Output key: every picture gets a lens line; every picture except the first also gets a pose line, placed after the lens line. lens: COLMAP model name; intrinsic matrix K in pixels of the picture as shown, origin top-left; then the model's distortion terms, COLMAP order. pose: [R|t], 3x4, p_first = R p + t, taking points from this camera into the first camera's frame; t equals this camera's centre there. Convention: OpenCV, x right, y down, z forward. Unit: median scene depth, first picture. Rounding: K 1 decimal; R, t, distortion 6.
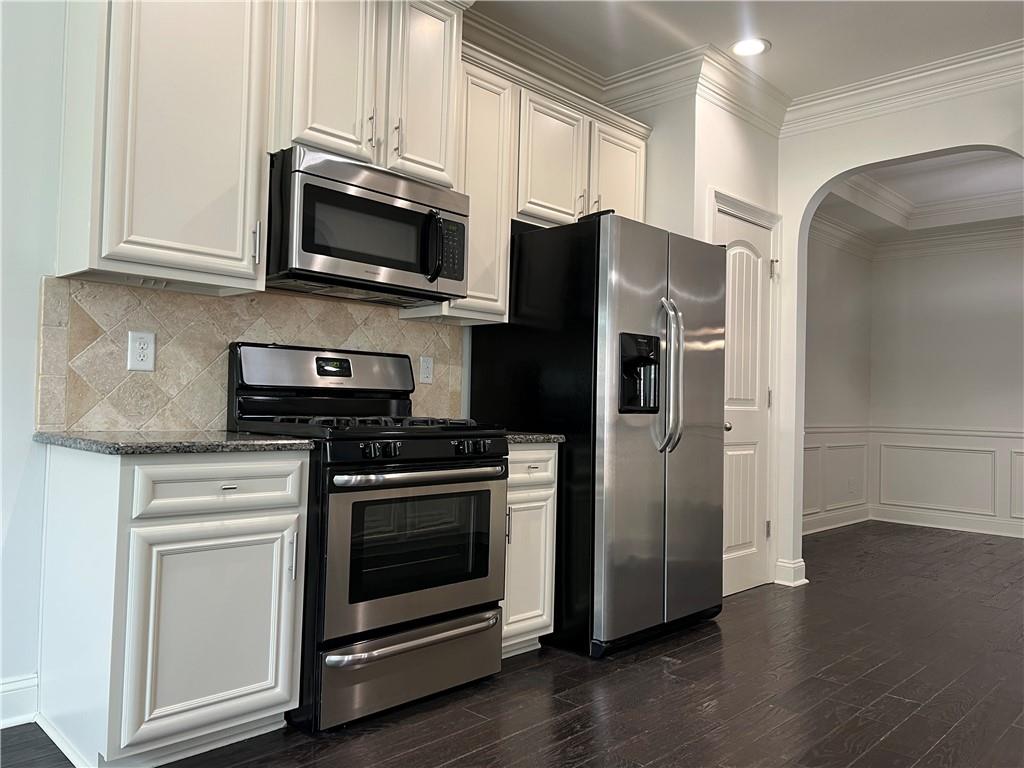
lens RADIAL K [[790.9, 0, 504.3], [0, 790.9, 385.6], [0, 0, 1]] dist [0.027199, -0.011324]
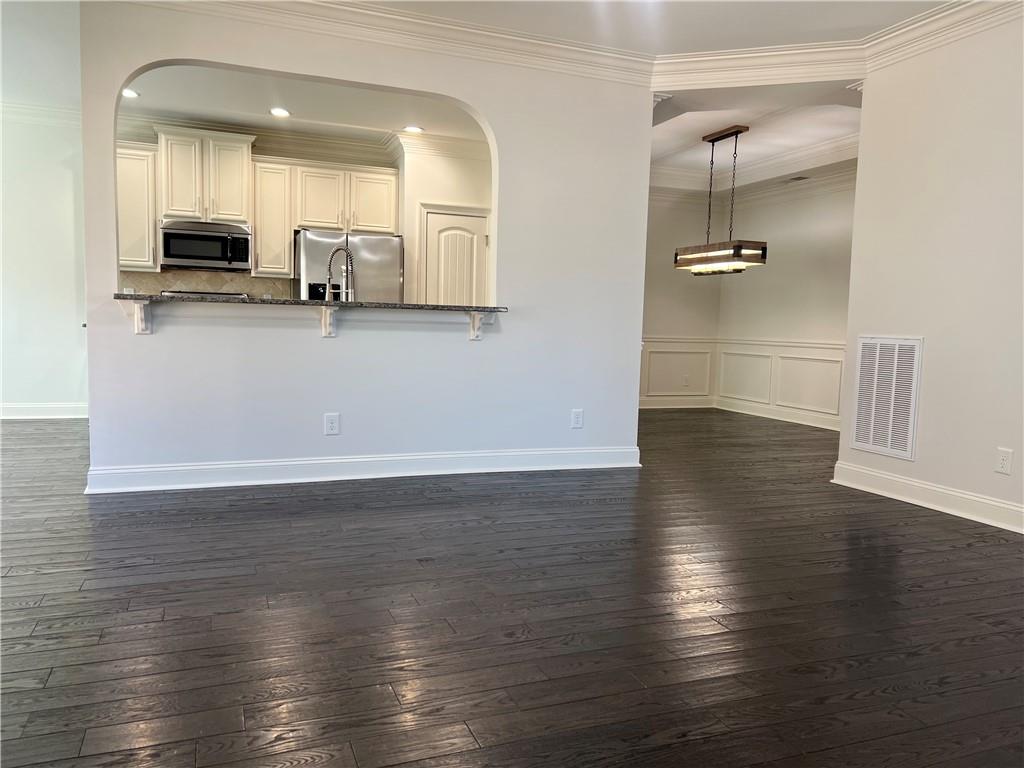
lens RADIAL K [[790.9, 0, 516.8], [0, 790.9, 387.7], [0, 0, 1]] dist [0.027199, -0.011324]
pose [[0.911730, 0.035667, -0.409240, 1.711386], [0.002108, 0.995804, 0.091485, 0.025302], [0.410785, -0.084272, 0.907829, -0.880671]]
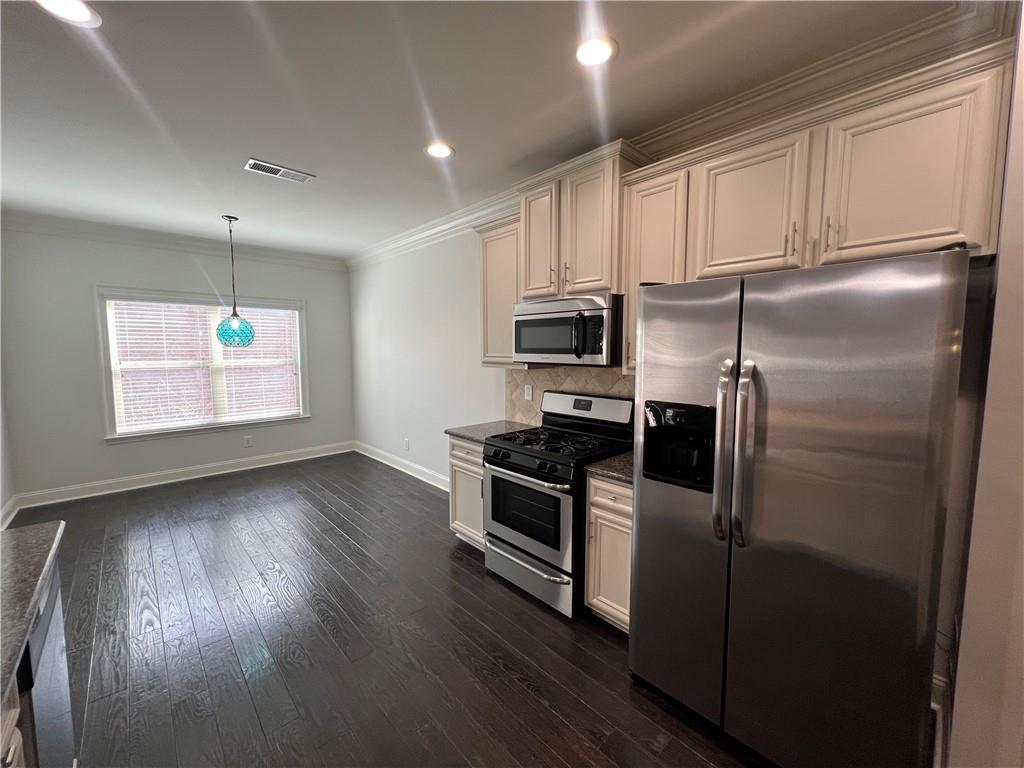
lens RADIAL K [[406.6, 0, 513.0], [0, 406.6, 382.6], [0, 0, 1]] dist [-0.002996, 0.001953]
pose [[-0.038614, 0.053833, -0.997803, 0.719890], [0.018121, 0.998421, 0.053165, -0.127104], [0.999090, -0.016028, -0.039528, 0.889713]]
